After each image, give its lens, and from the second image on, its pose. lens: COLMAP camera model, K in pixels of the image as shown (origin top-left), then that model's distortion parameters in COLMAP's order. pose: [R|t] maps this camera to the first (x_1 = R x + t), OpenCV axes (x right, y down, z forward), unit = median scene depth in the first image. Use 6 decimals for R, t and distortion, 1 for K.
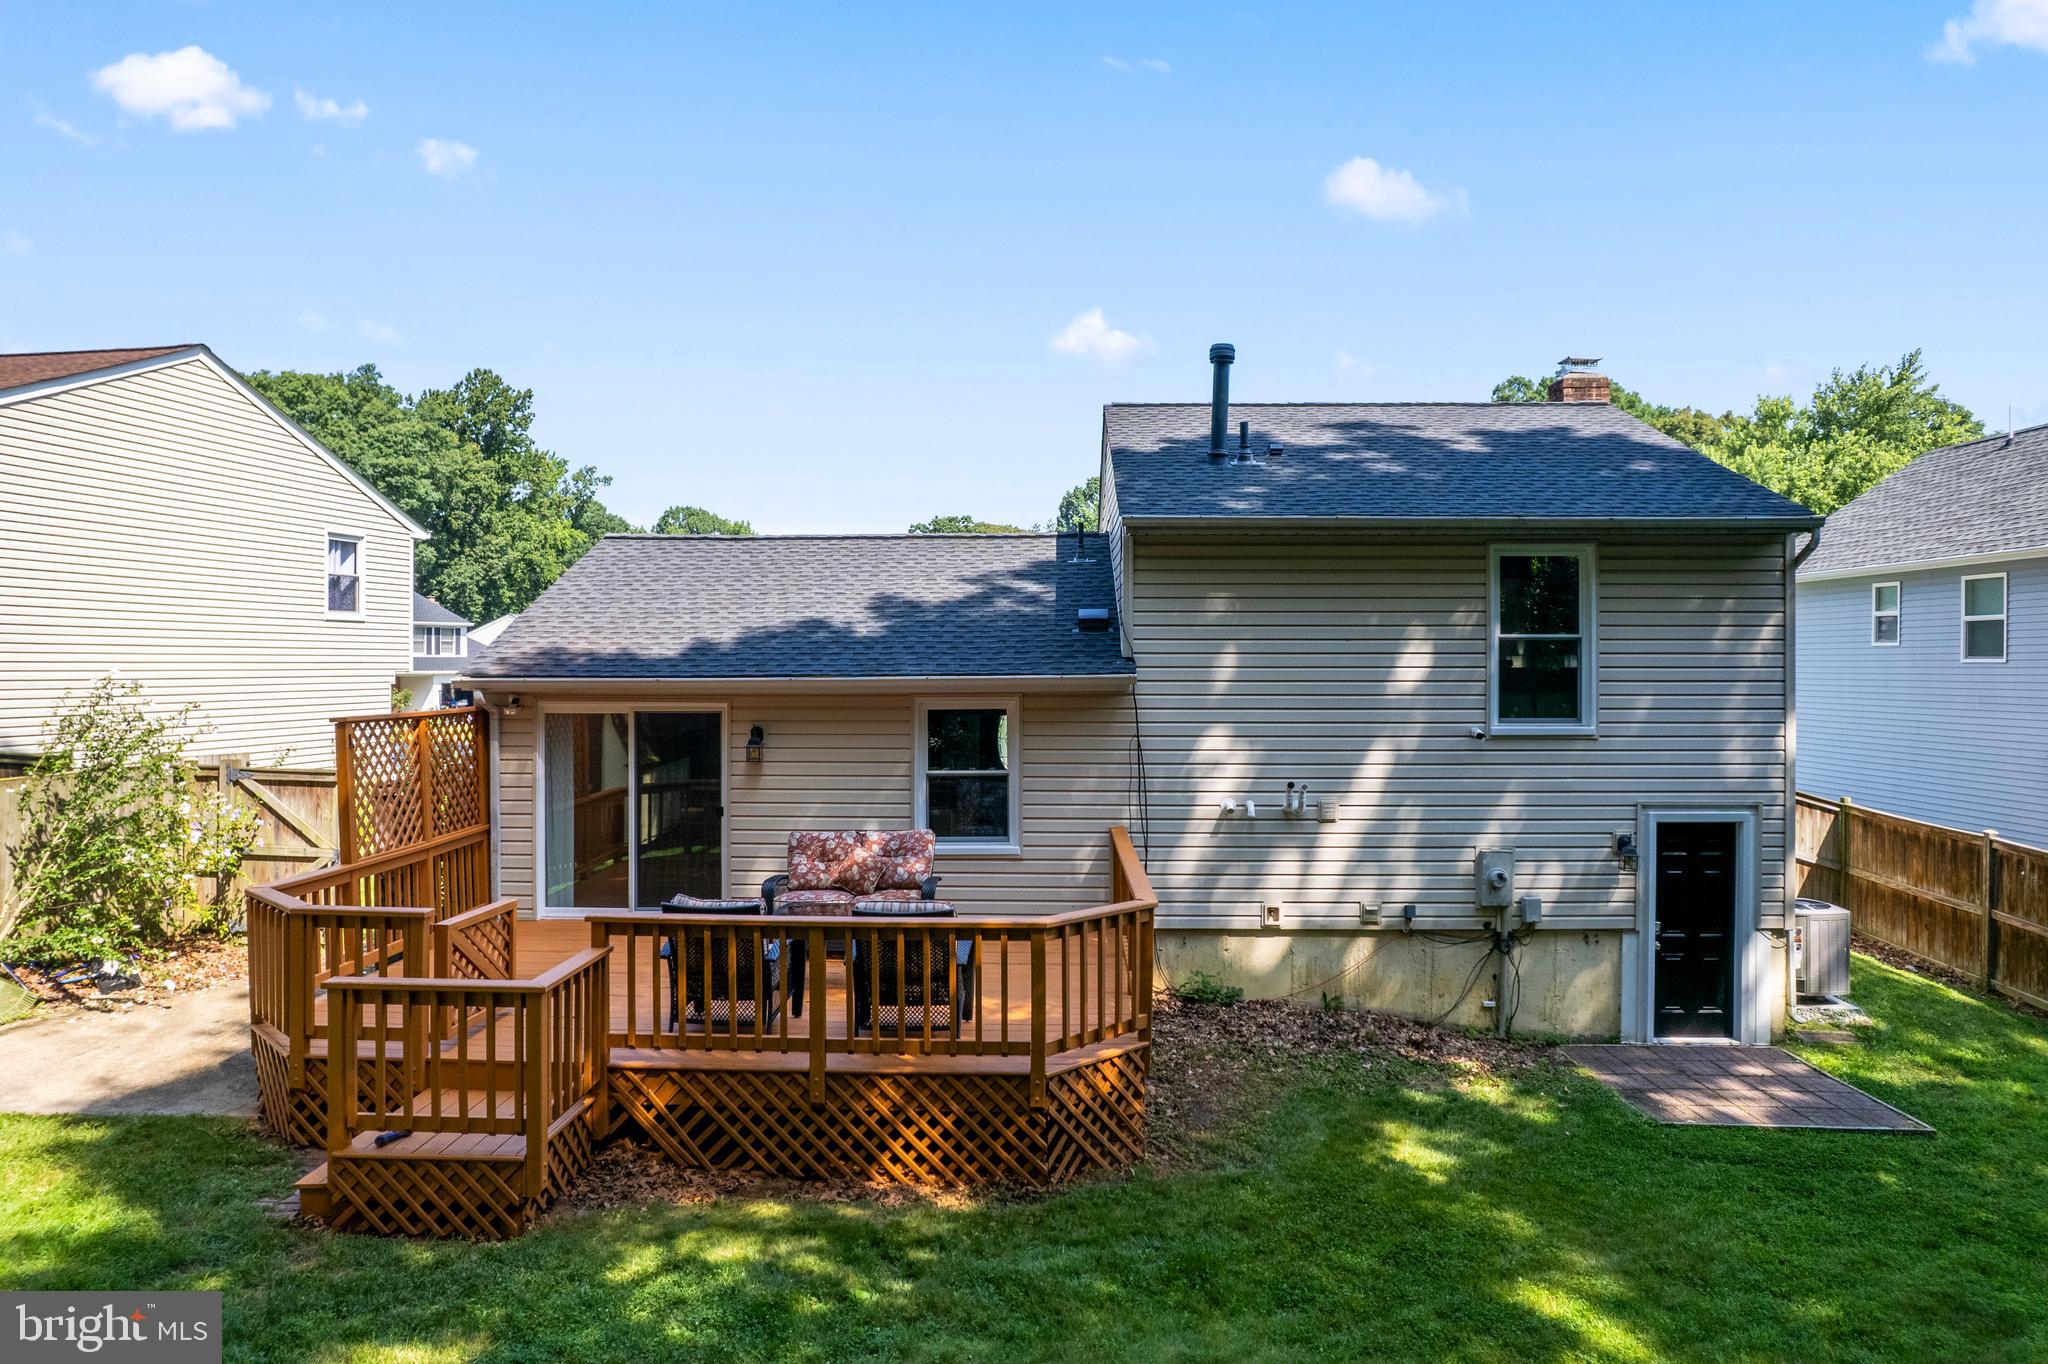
lens RADIAL K [[1364.6, 0, 1024.0], [0, 1364.6, 682.0], [0, 0, 1]] dist [-0.088482, 0.095624]
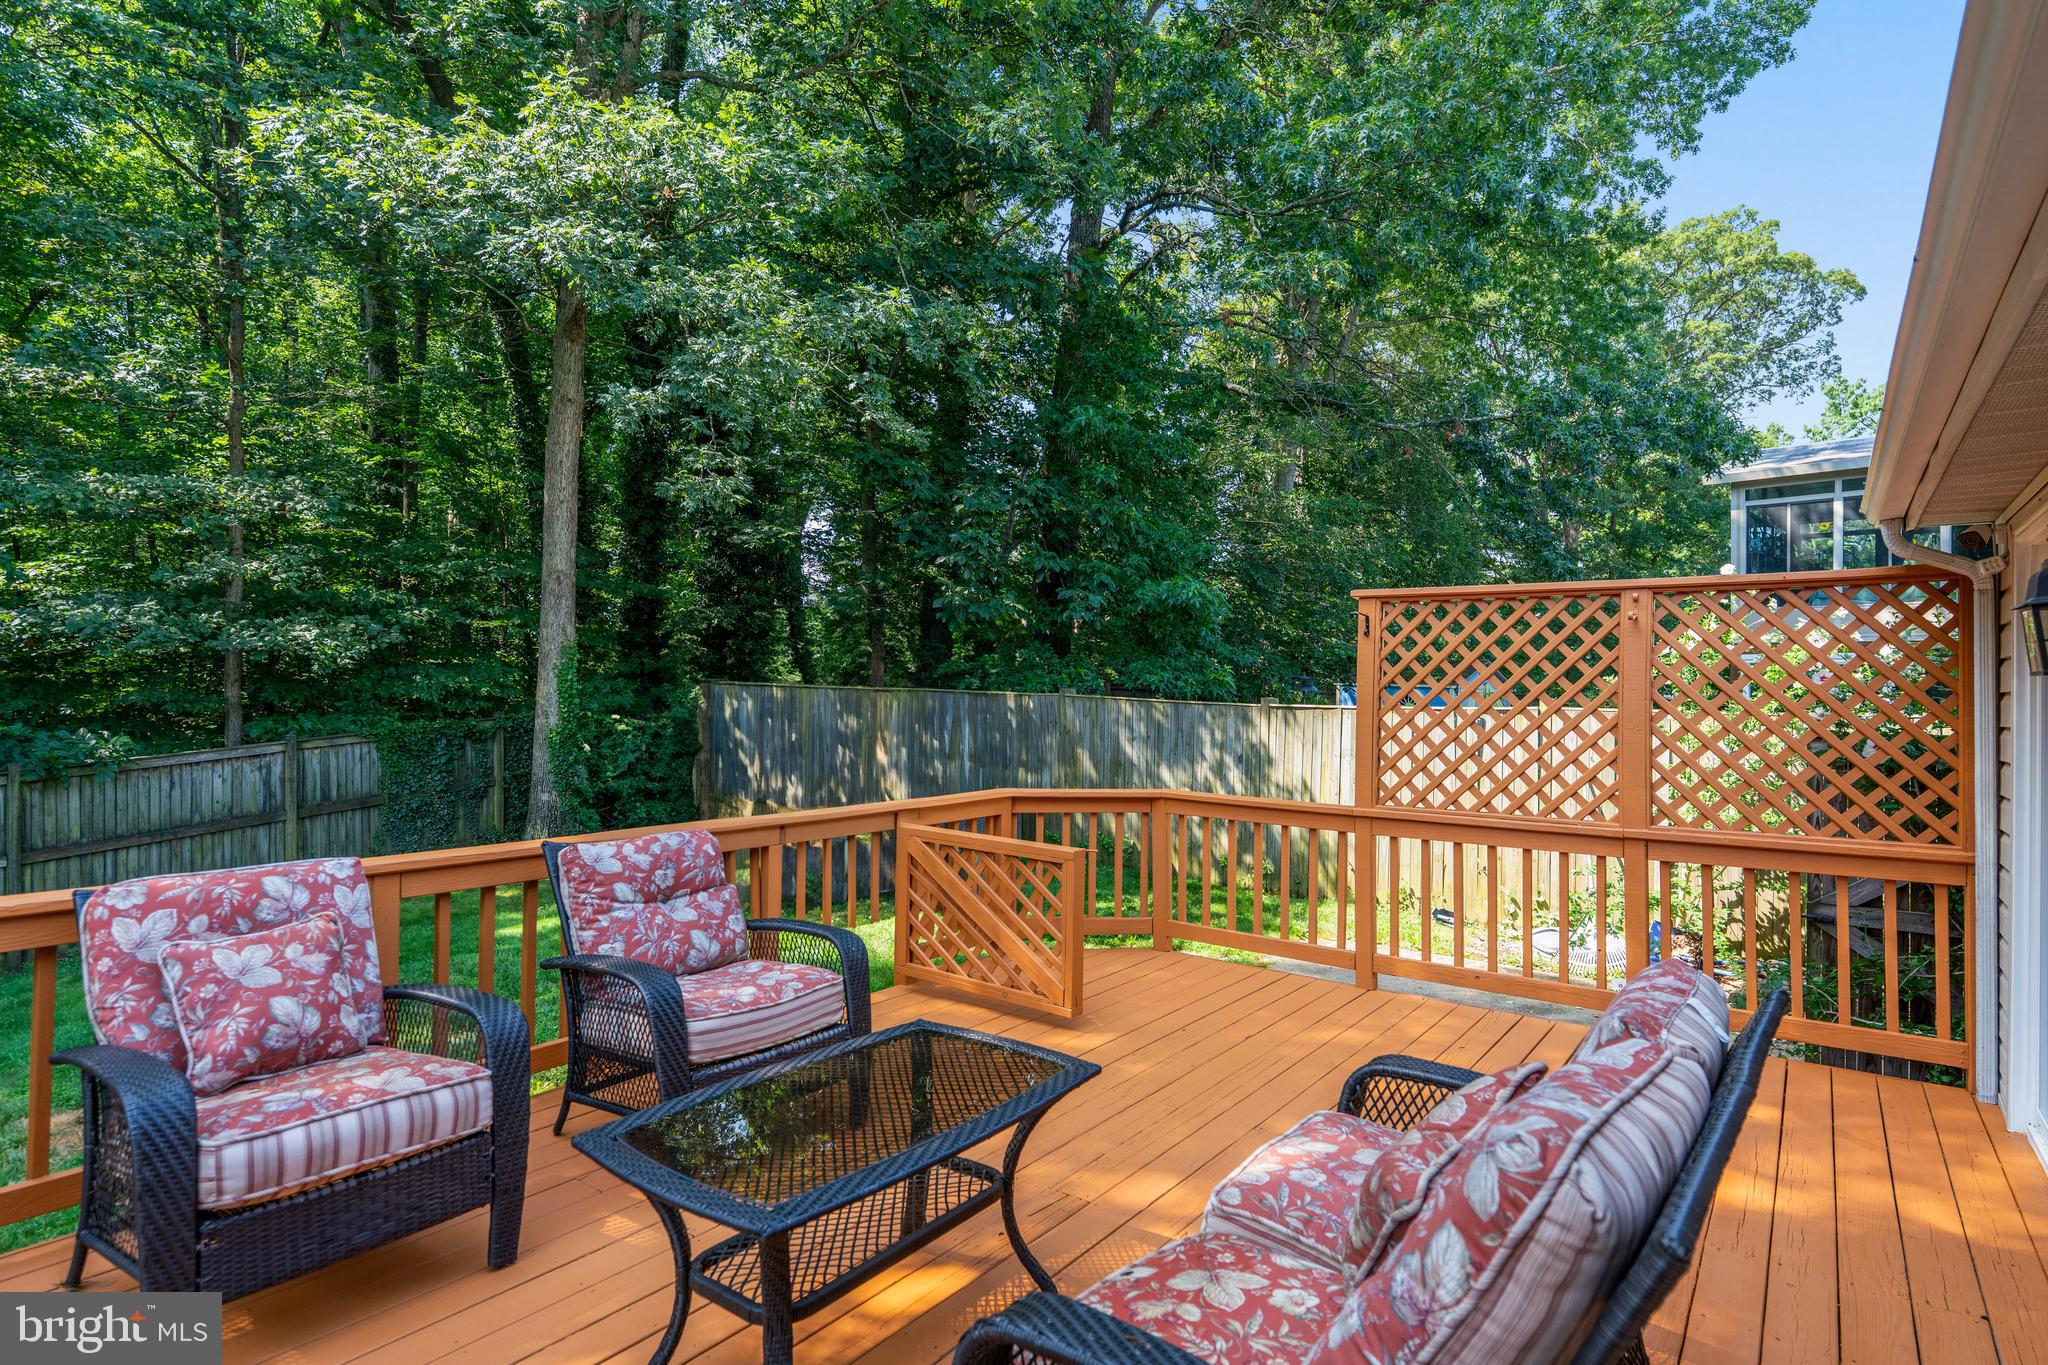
lens RADIAL K [[1088.0, 0, 1024.0], [0, 1088.0, 682.5], [0, 0, 1]] dist [-0.000191, -0.000423]
pose [[-0.552032, -0.014966, -0.833688, 0.037408], [-0.035324, 0.999361, 0.005451, 0.065363], [0.833074, 0.032458, -0.552208, 0.977595]]
